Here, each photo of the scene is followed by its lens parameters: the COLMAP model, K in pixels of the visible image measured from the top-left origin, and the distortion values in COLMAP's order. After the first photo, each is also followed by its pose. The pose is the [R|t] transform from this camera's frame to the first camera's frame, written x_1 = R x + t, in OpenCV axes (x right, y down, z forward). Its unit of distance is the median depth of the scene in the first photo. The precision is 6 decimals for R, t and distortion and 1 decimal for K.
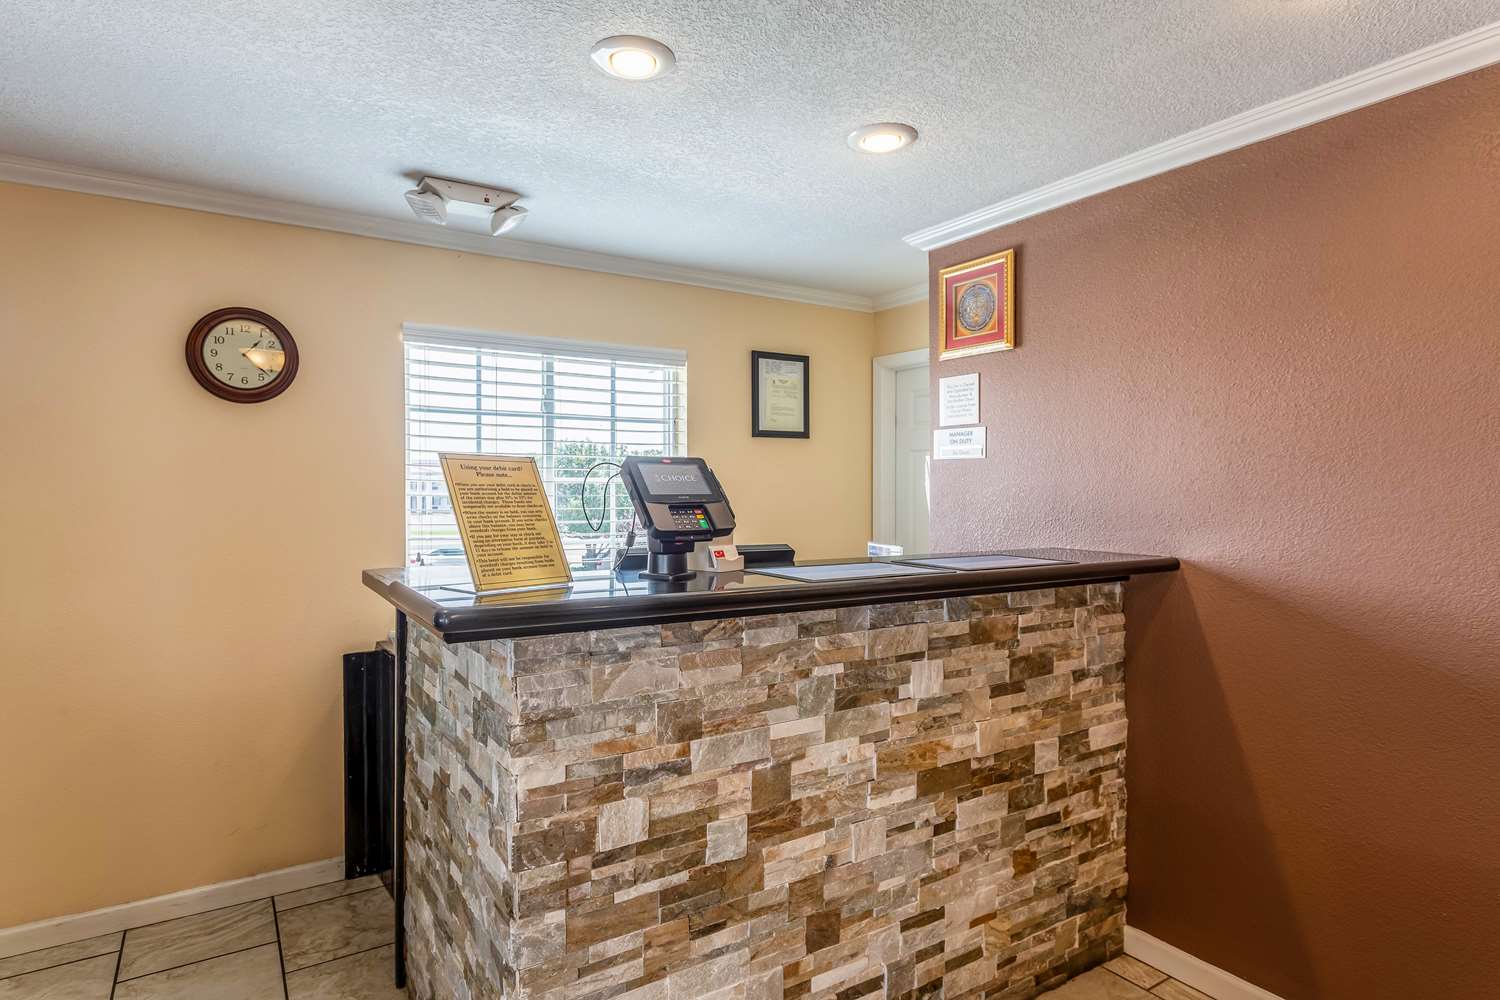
lens RADIAL K [[812.7, 0, 755.5], [0, 812.7, 491.1], [0, 0, 1]] dist [0.001777, 0.000530]
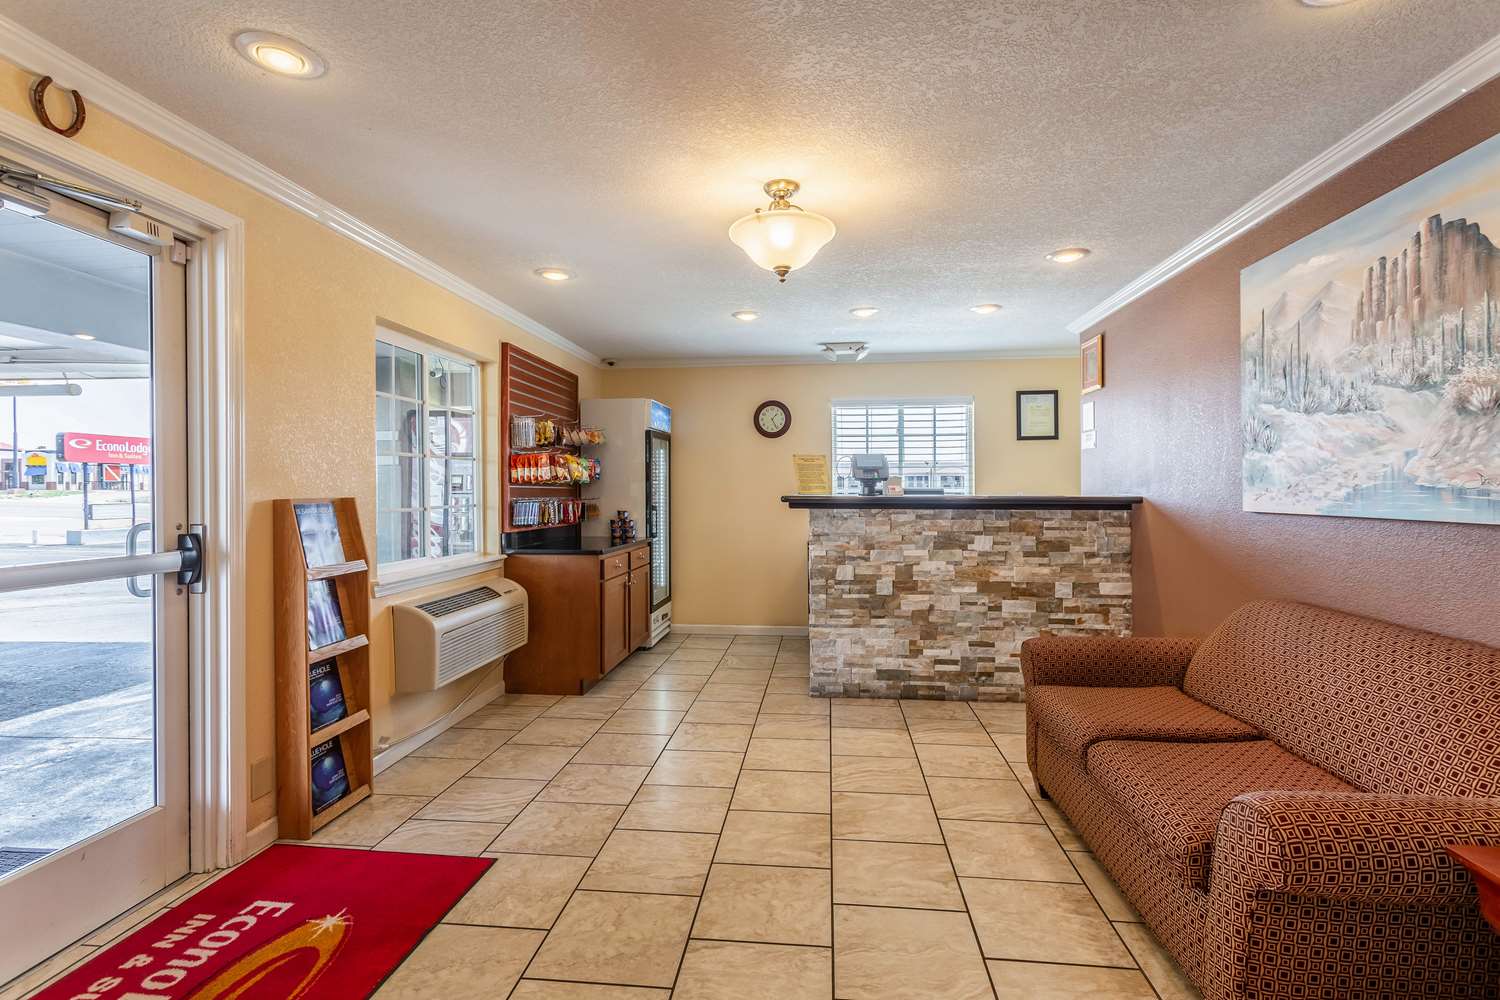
lens RADIAL K [[723.6, 0, 745.1], [0, 723.6, 497.5], [0, 0, 1]] dist [0.001607, 0.000375]
pose [[0.759882, 0.004056, -0.650049, 1.041075], [0.001060, 0.999971, 0.007478, 0.080195], [0.650060, -0.006371, 0.759856, -1.040107]]
